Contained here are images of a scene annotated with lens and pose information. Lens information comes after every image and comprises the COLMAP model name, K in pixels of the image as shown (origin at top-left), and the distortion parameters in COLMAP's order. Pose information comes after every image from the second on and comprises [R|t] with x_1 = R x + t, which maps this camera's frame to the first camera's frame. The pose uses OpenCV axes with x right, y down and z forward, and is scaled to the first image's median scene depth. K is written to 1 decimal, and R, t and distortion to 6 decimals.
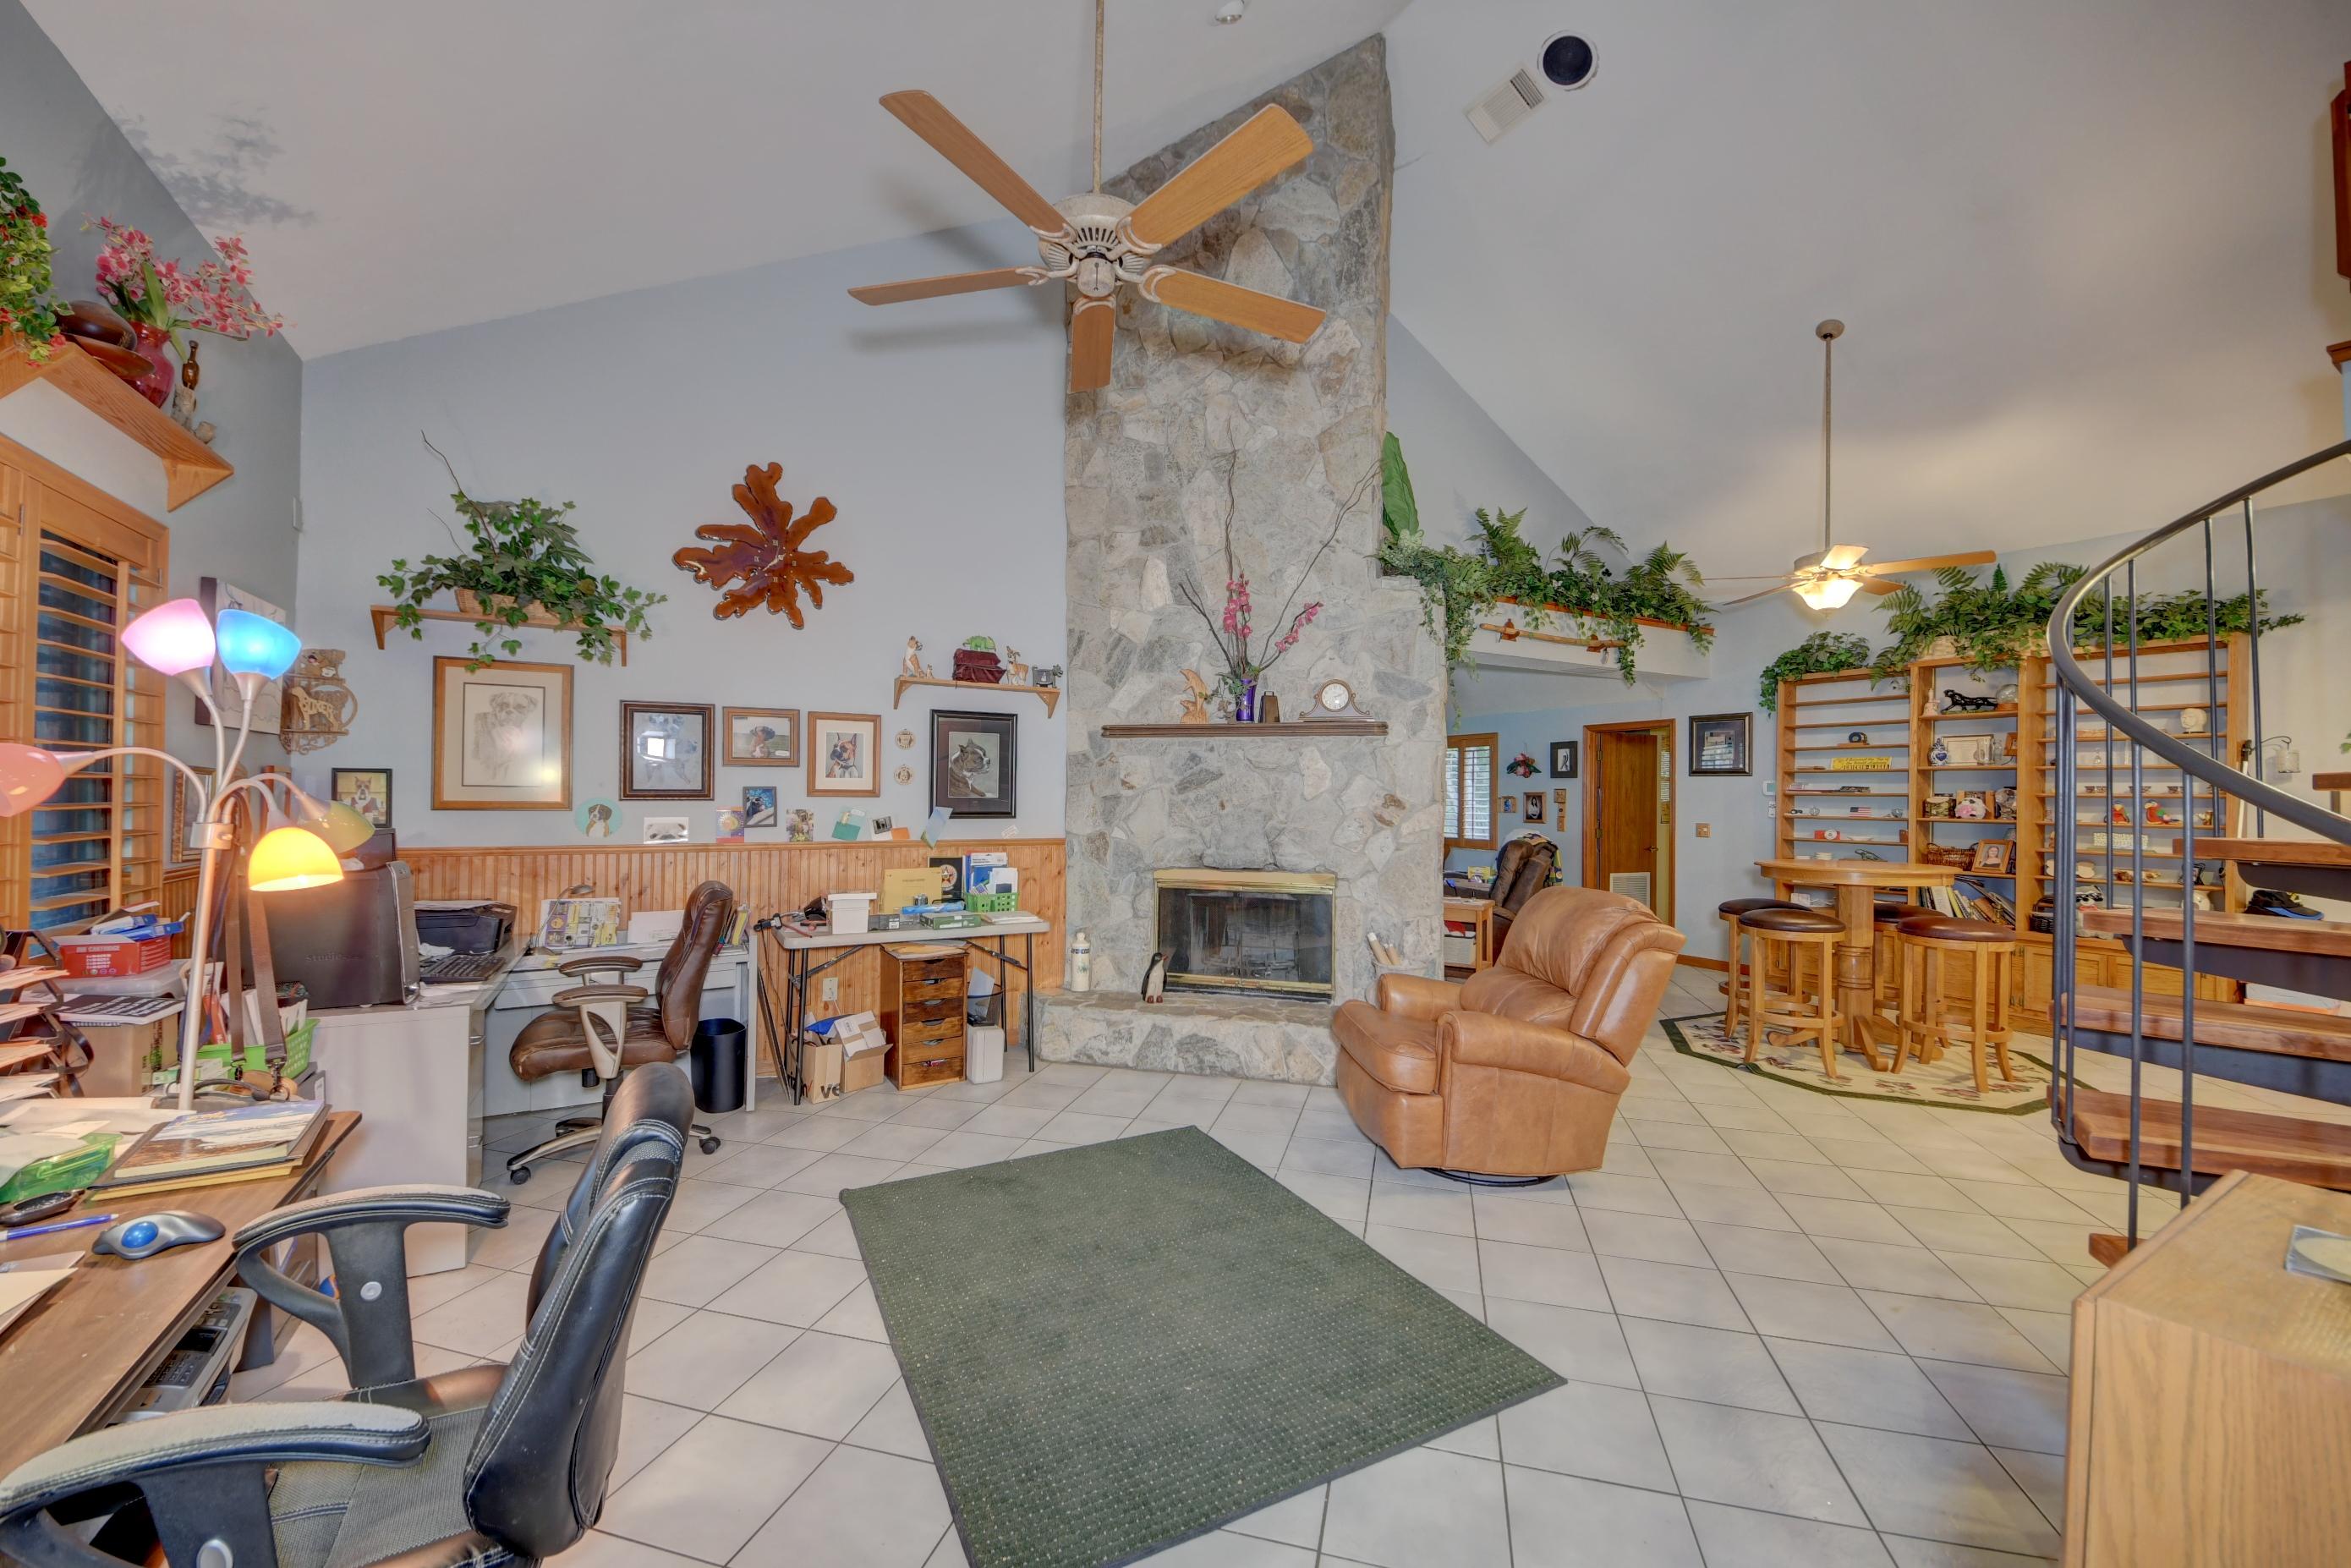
lens RADIAL K [[910.2, 0, 1175.4], [0, 910.2, 786.7], [0, 0, 1]] dist [0.042142, -0.025572]
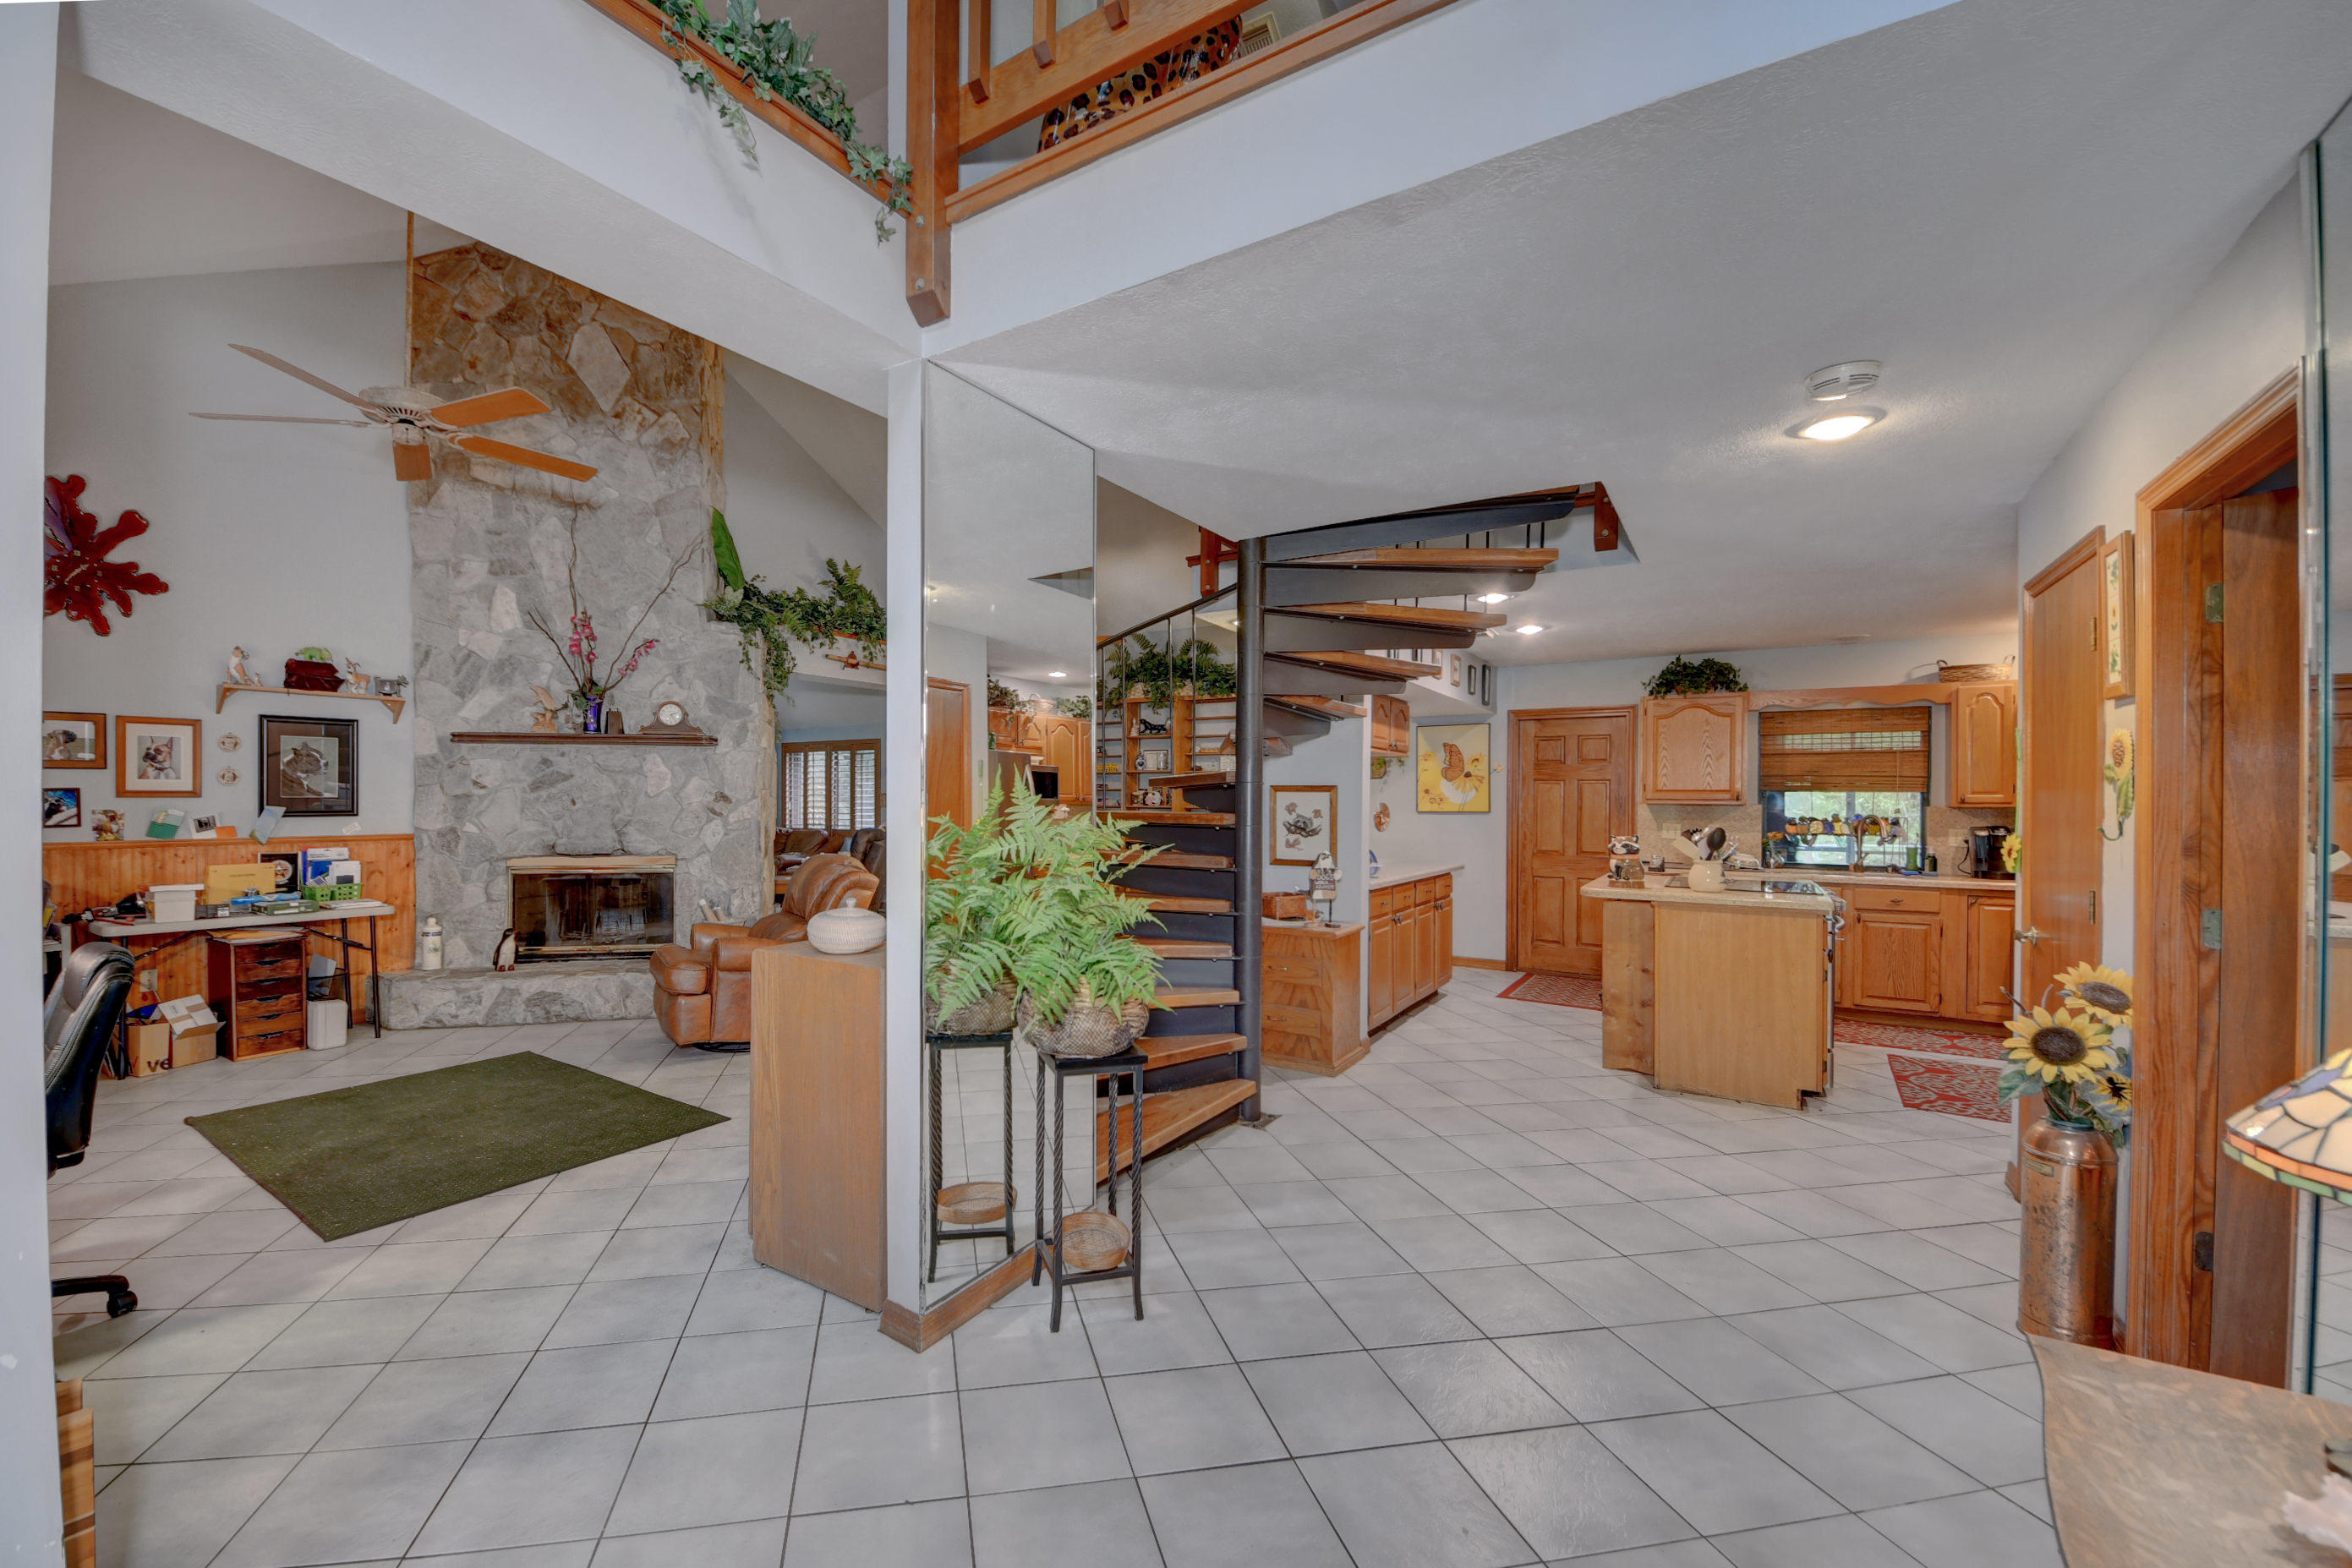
lens RADIAL K [[968.3, 0, 1090.6], [0, 968.3, 801.1], [0, 0, 1]] dist [0.046272, -0.041201]
pose [[0.897983, -0.010518, 0.439905, 0.097755], [0.002717, 0.999828, 0.018360, -0.002261], [-0.440022, -0.015291, 0.897857, -0.446236]]
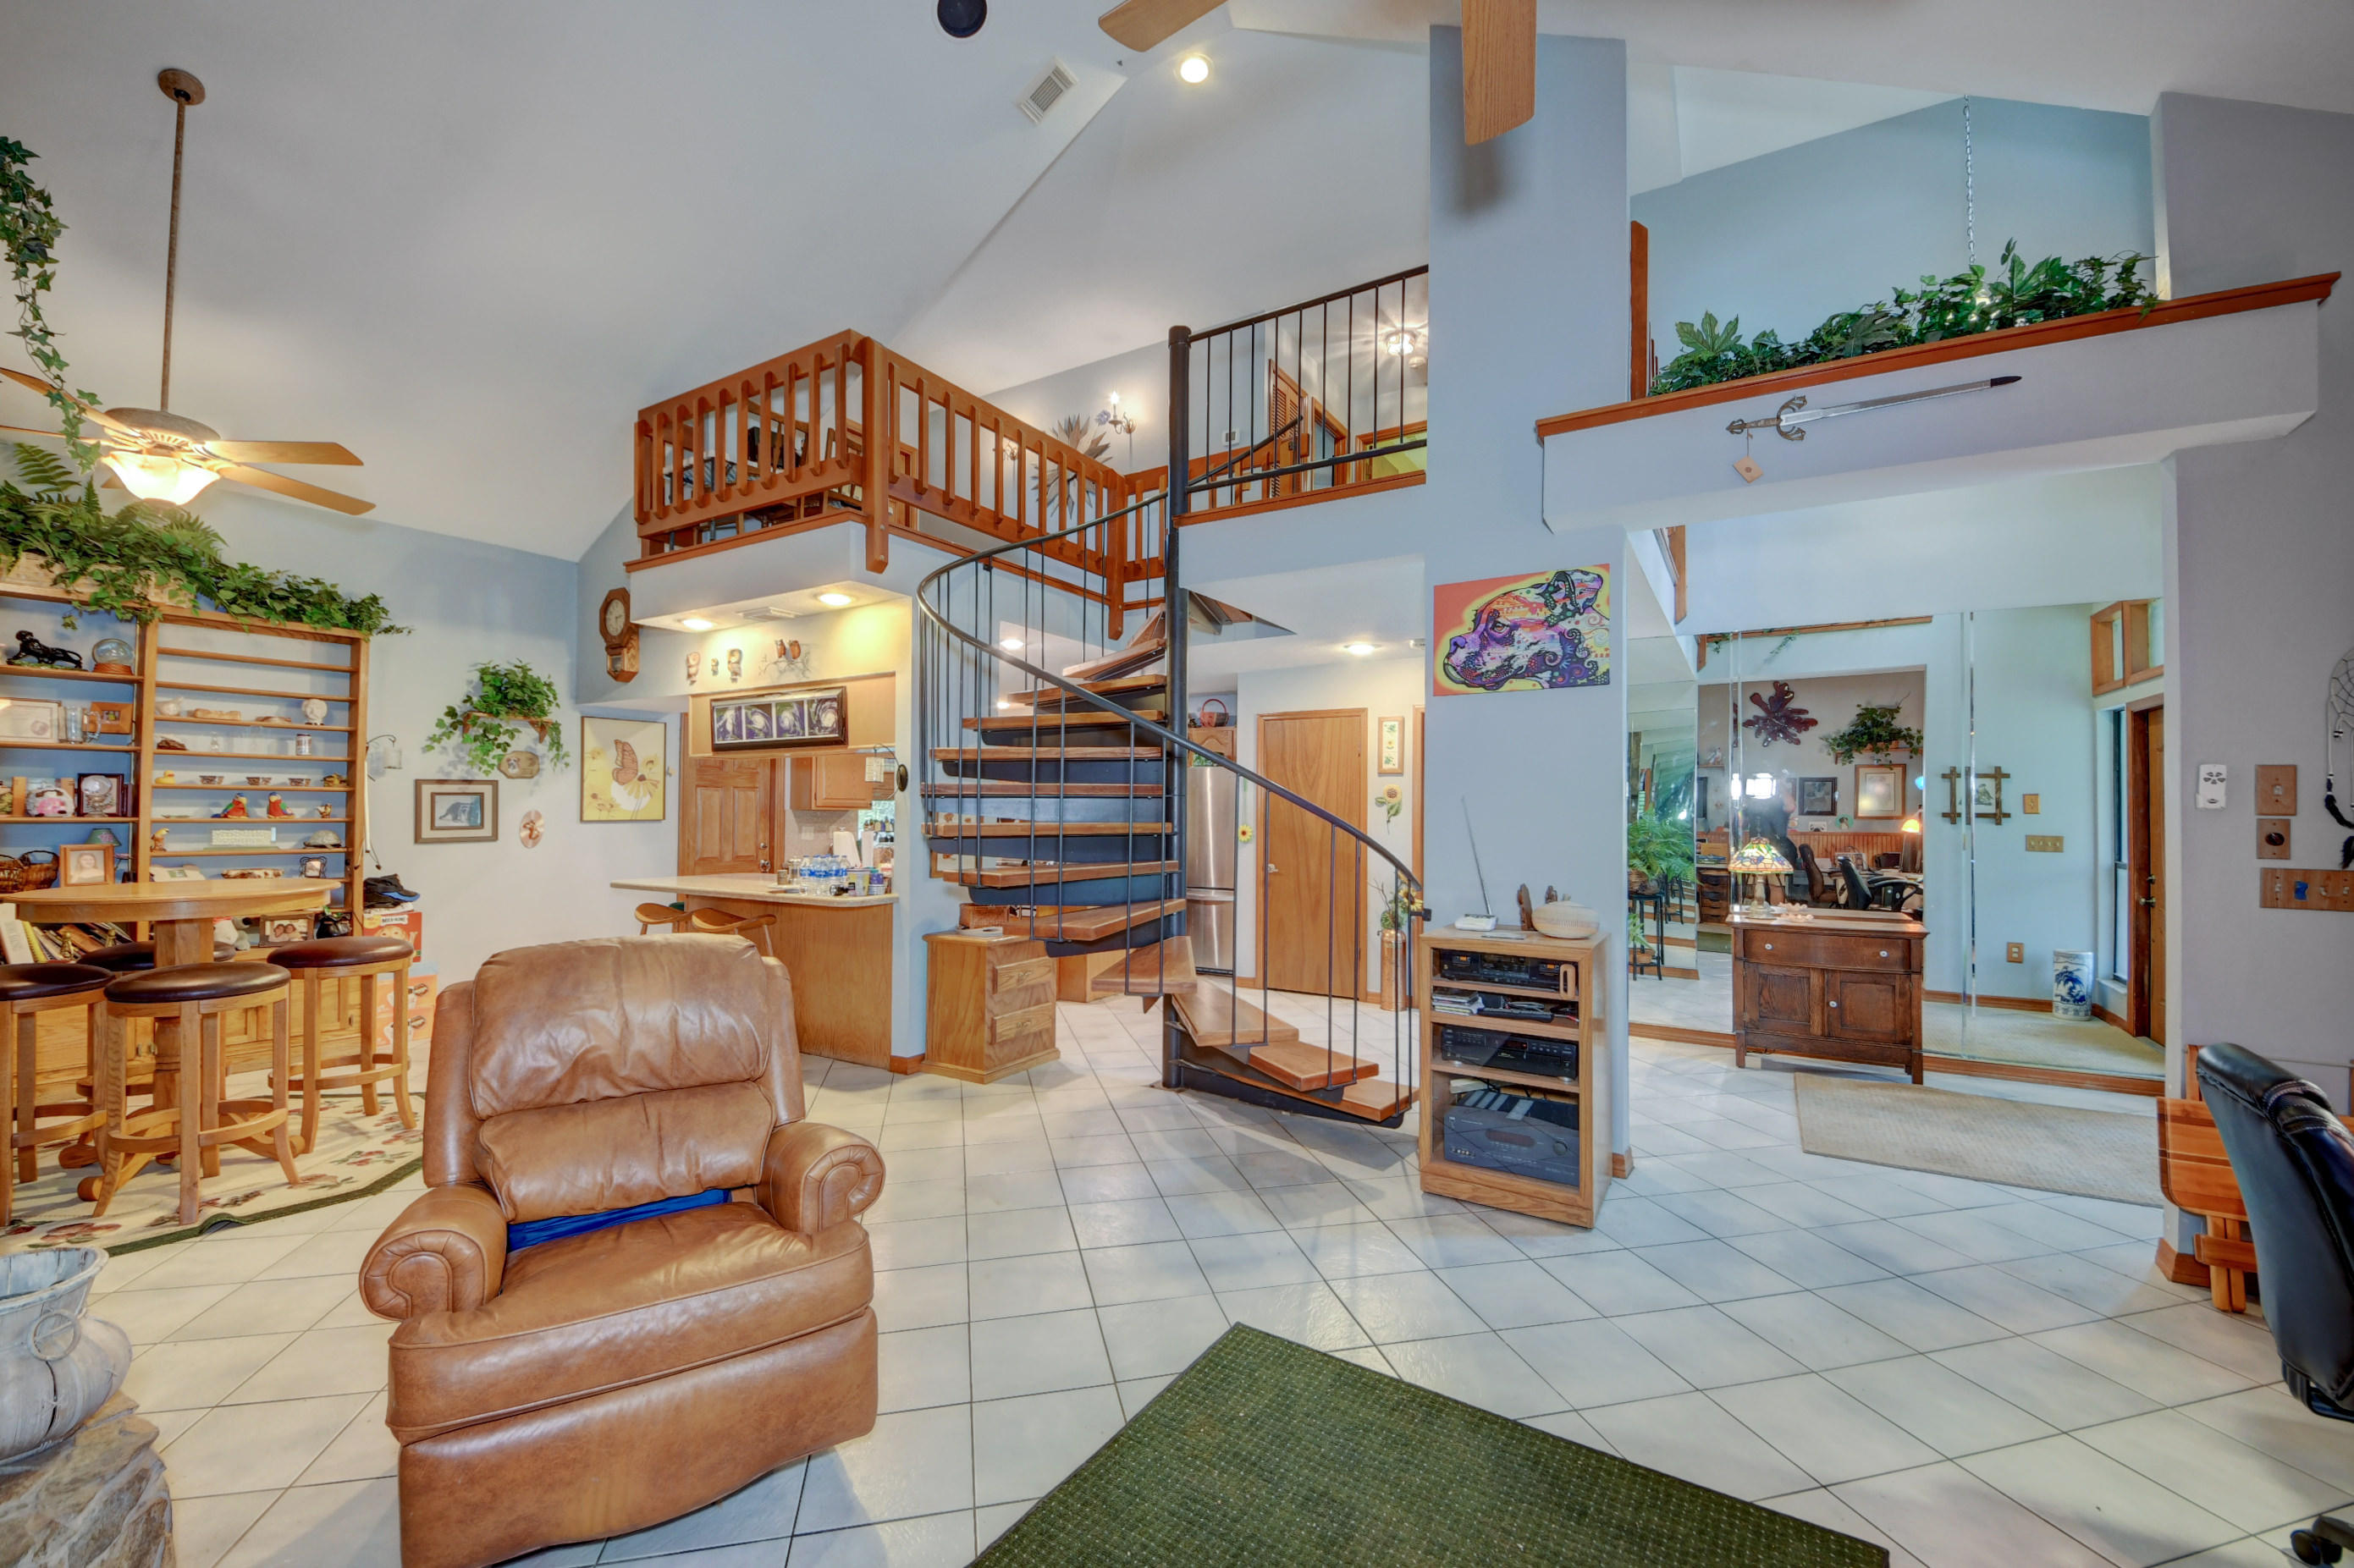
lens RADIAL K [[978.0, 0, 1177.0], [0, 978.0, 784.0], [0, 0, 1]] dist [0.018433, -0.000363]
pose [[-0.493614, 0.006449, 0.869657, -0.285801], [-0.022005, 0.999560, -0.019903, 0.006406], [-0.869403, -0.028961, -0.493255, 0.763961]]
